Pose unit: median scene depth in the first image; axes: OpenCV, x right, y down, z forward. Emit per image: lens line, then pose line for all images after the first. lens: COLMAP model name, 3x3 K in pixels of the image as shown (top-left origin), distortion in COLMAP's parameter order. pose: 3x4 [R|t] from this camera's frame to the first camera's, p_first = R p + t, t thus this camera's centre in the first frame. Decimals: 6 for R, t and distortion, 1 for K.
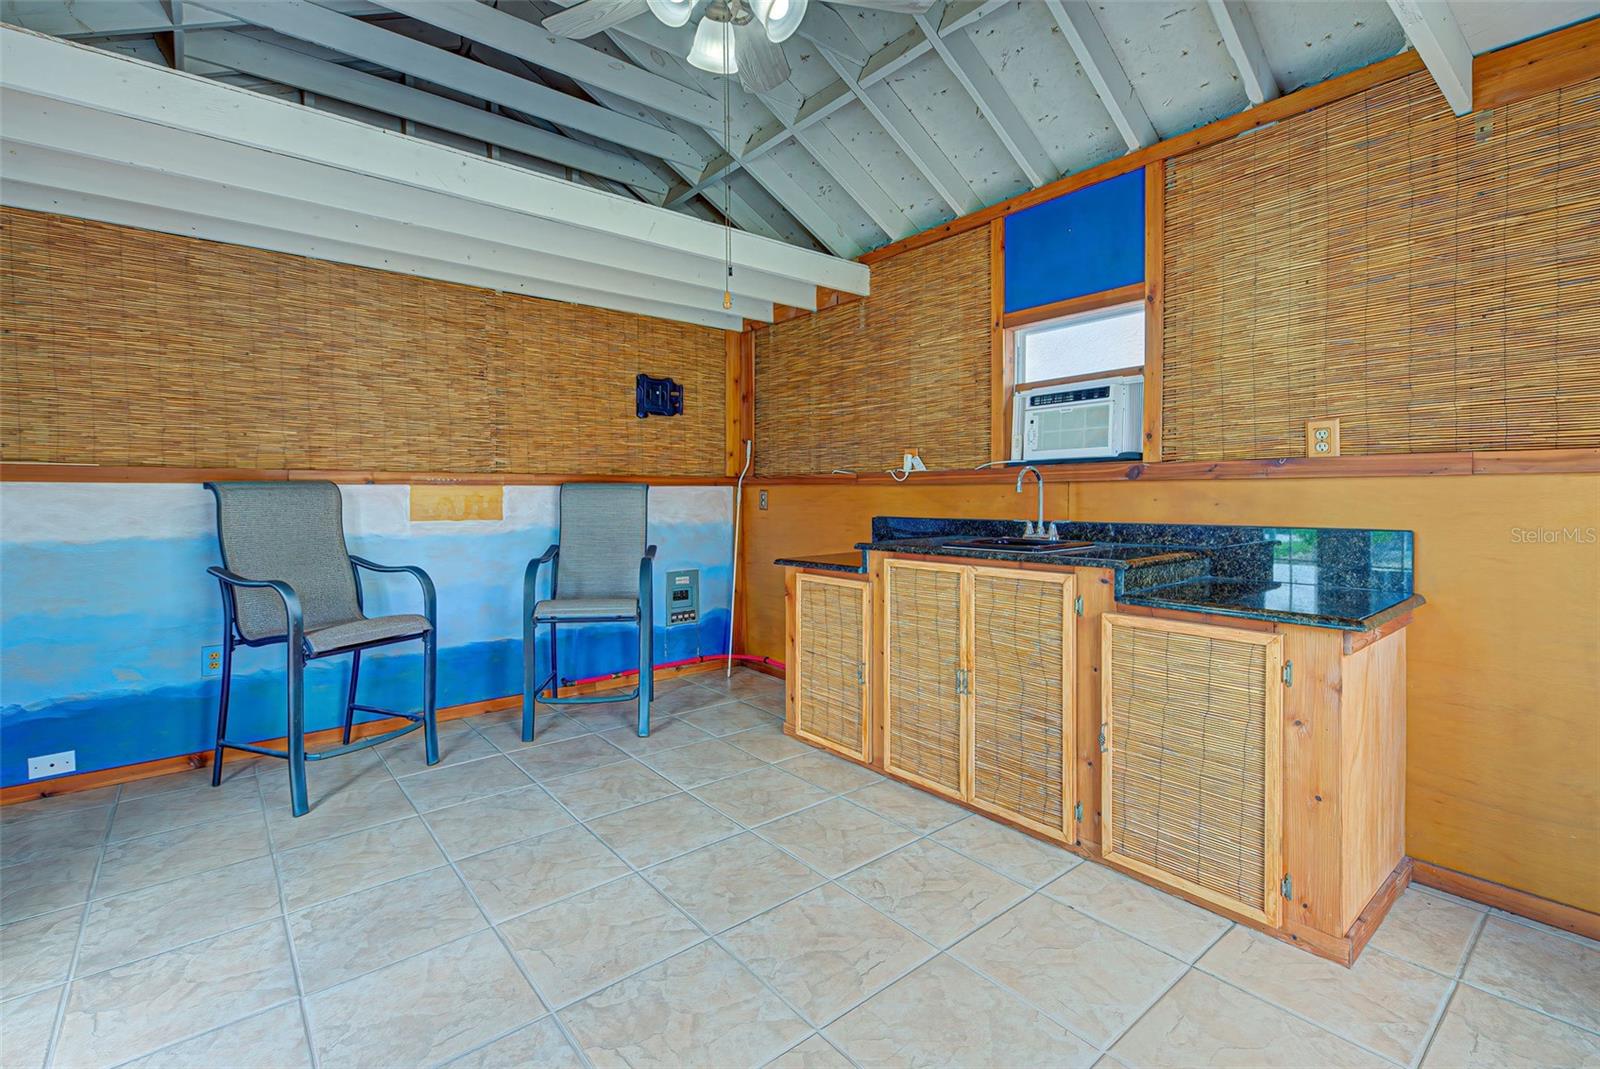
lens RADIAL K [[690.7, 0, 881.2], [0, 690.7, 489.9], [0, 0, 1]] dist [0.008387, -0.000821]
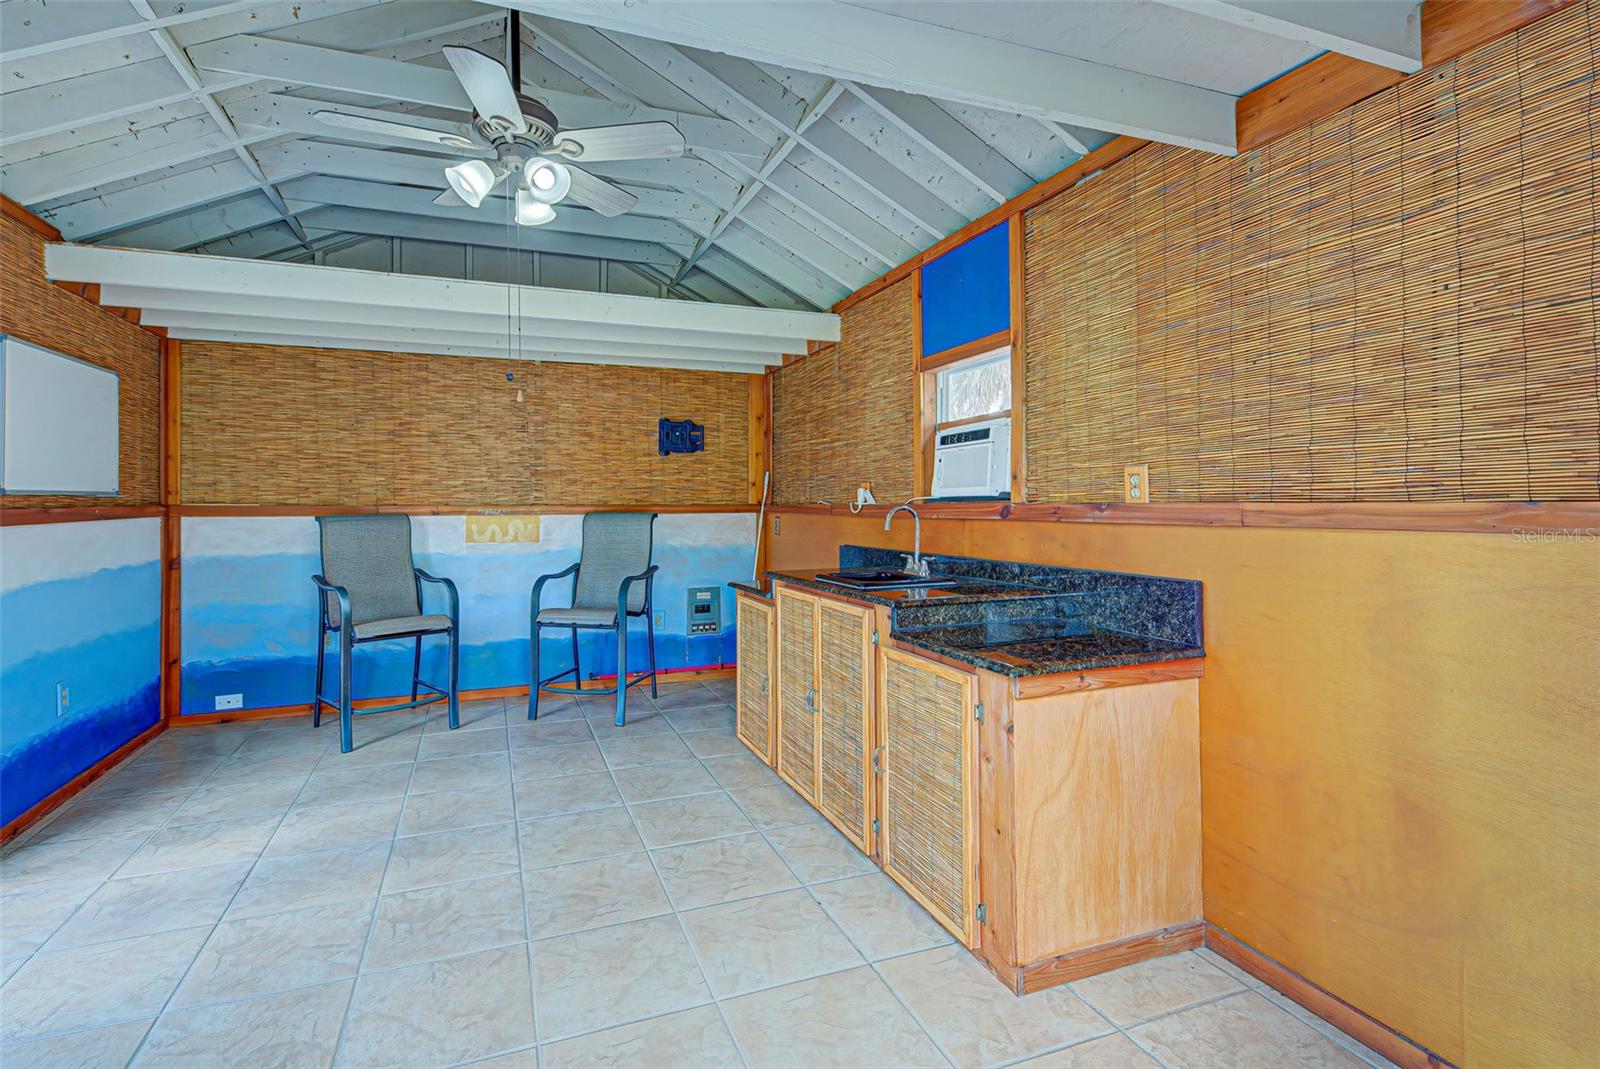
lens RADIAL K [[709.4, 0, 856.6], [0, 709.4, 489.6], [0, 0, 1]] dist [0.010579, 0.000251]
pose [[0.955034, -0.000776, -0.296496, 0.481810], [-0.004464, 0.999846, -0.016998, -0.040860], [0.296463, 0.017557, 0.954883, -0.078680]]
